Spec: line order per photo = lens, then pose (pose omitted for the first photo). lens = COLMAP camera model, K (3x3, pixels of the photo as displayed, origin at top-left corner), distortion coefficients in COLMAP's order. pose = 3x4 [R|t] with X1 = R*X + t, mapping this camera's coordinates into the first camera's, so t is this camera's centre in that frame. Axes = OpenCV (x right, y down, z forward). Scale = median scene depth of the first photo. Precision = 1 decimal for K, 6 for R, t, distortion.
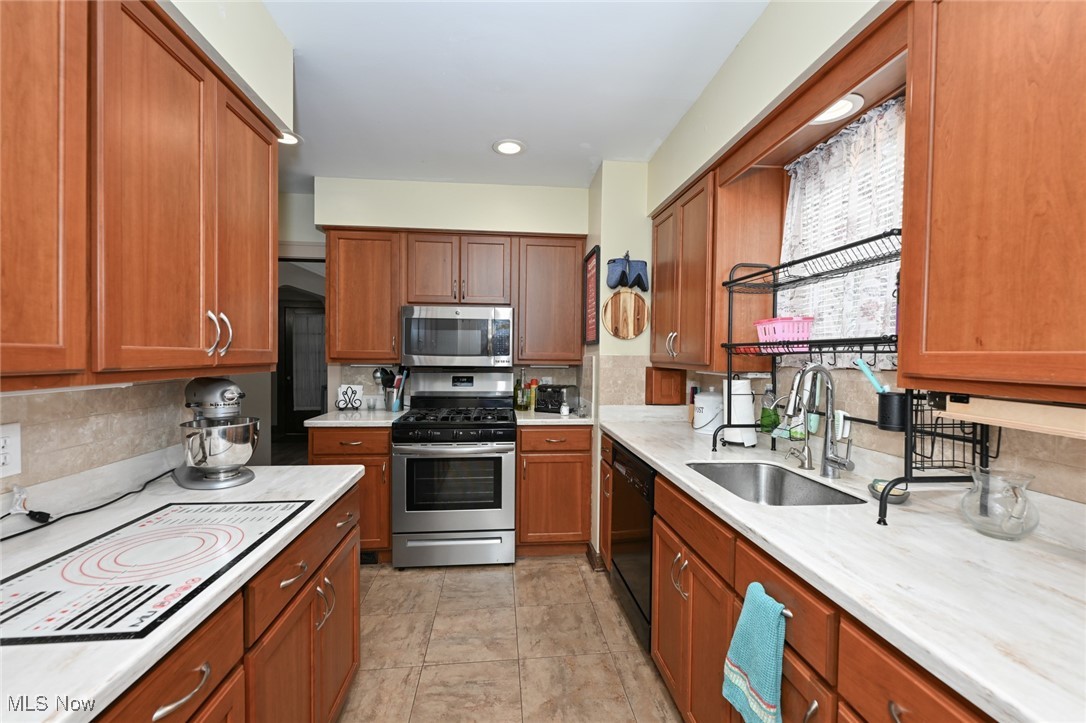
lens RADIAL K [[446.6, 0, 542.7], [0, 446.6, 362.9], [0, 0, 1]] dist [-0.001109, -0.000027]
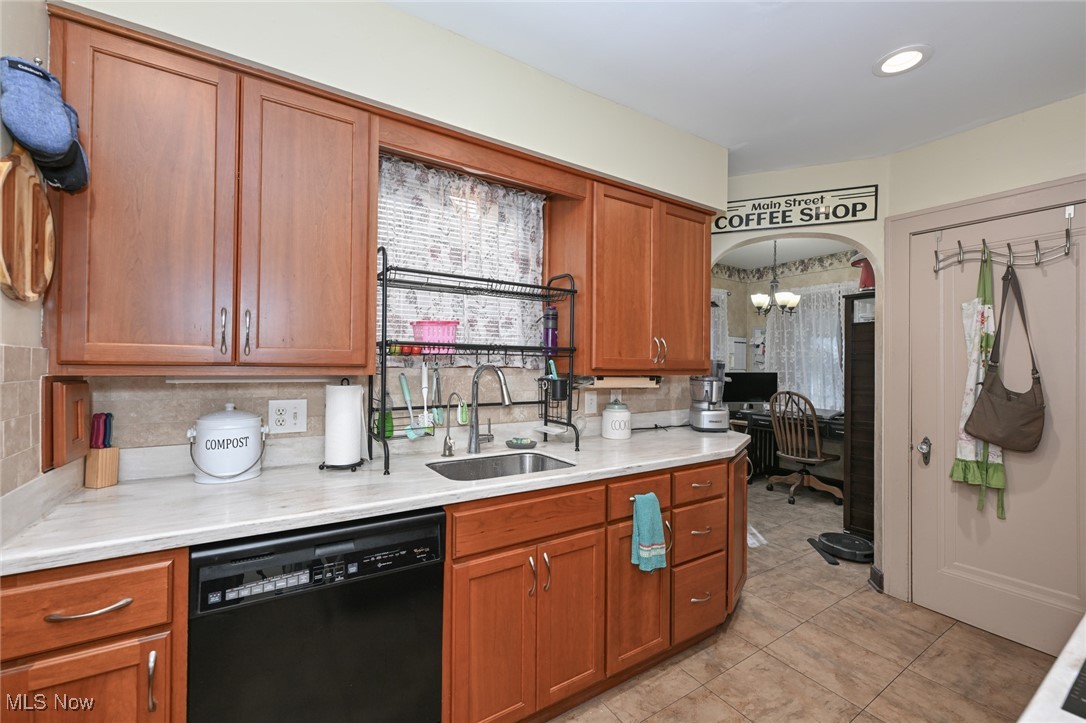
lens RADIAL K [[446.6, 0, 542.7], [0, 446.6, 362.9], [0, 0, 1]] dist [-0.001109, -0.000027]
pose [[-0.456545, -0.012597, 0.889611, -0.376216], [0.000027, 0.999900, 0.014172, -0.011394], [-0.889700, 0.006494, -0.456499, 0.927035]]
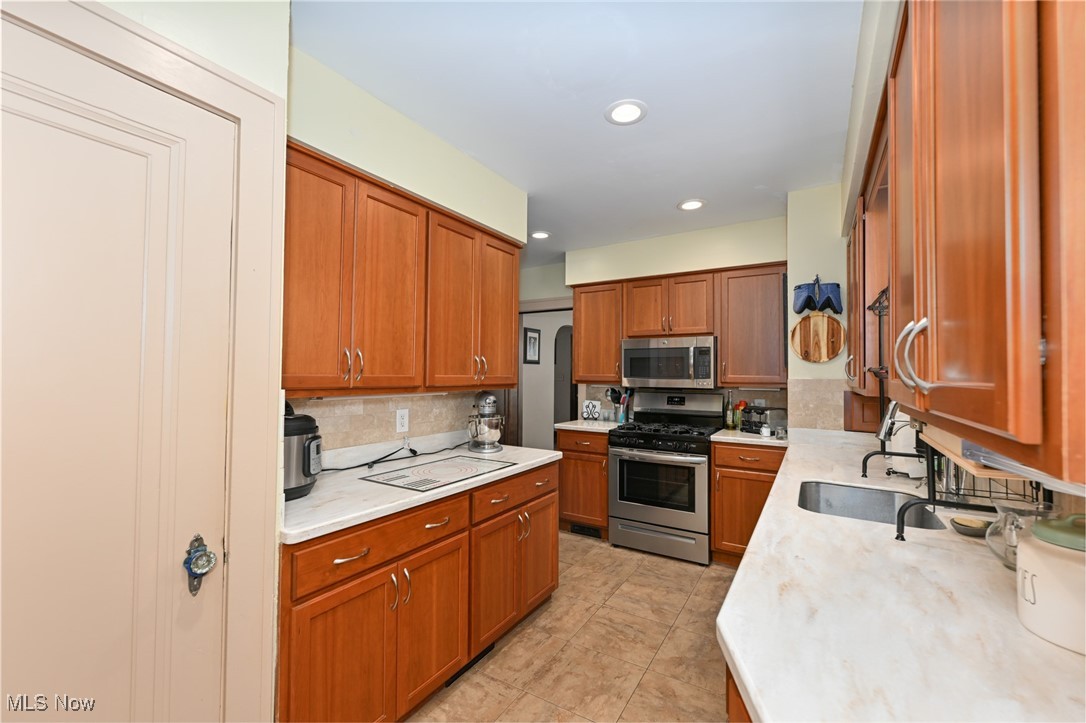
lens RADIAL K [[446.6, 0, 542.7], [0, 446.6, 362.9], [0, 0, 1]] dist [-0.001109, -0.000027]
pose [[0.792637, -0.018758, -0.609406, 0.357796], [-0.010343, 0.998969, -0.044202, -0.002856], [0.609607, 0.041340, 0.791625, -0.185861]]
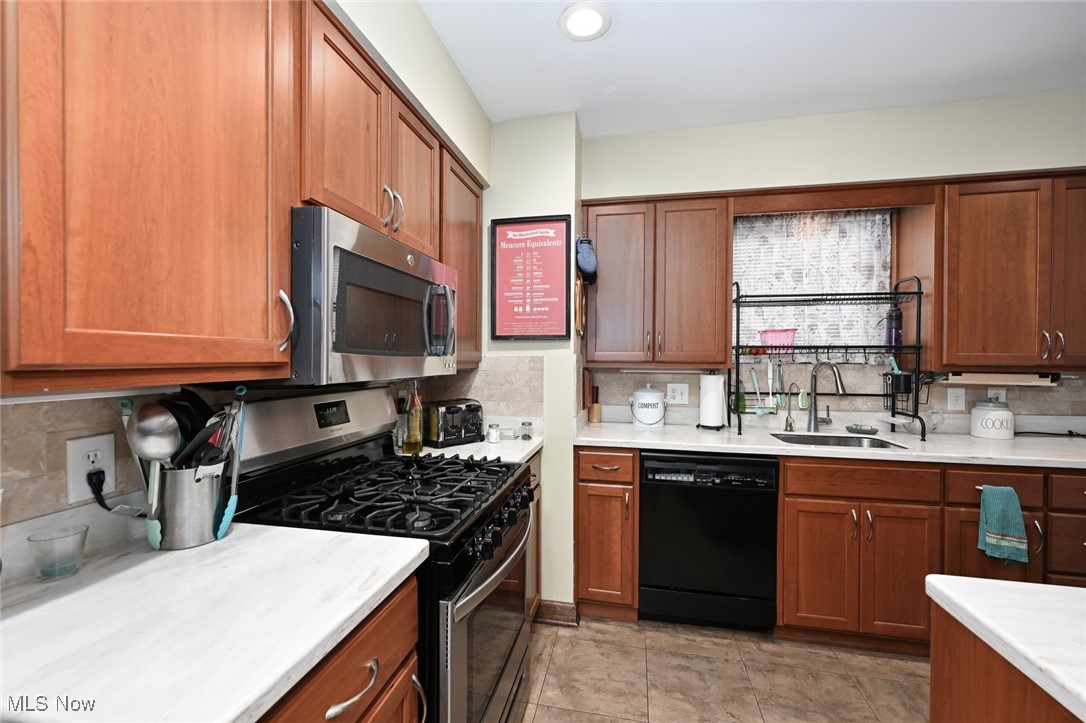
lens RADIAL K [[446.6, 0, 542.7], [0, 446.6, 362.9], [0, 0, 1]] dist [-0.001109, -0.000027]
pose [[0.297222, -0.018302, 0.954633, -0.759745], [0.016694, 0.999763, 0.013969, -0.017596], [-0.954663, 0.011784, 0.297457, 0.952723]]
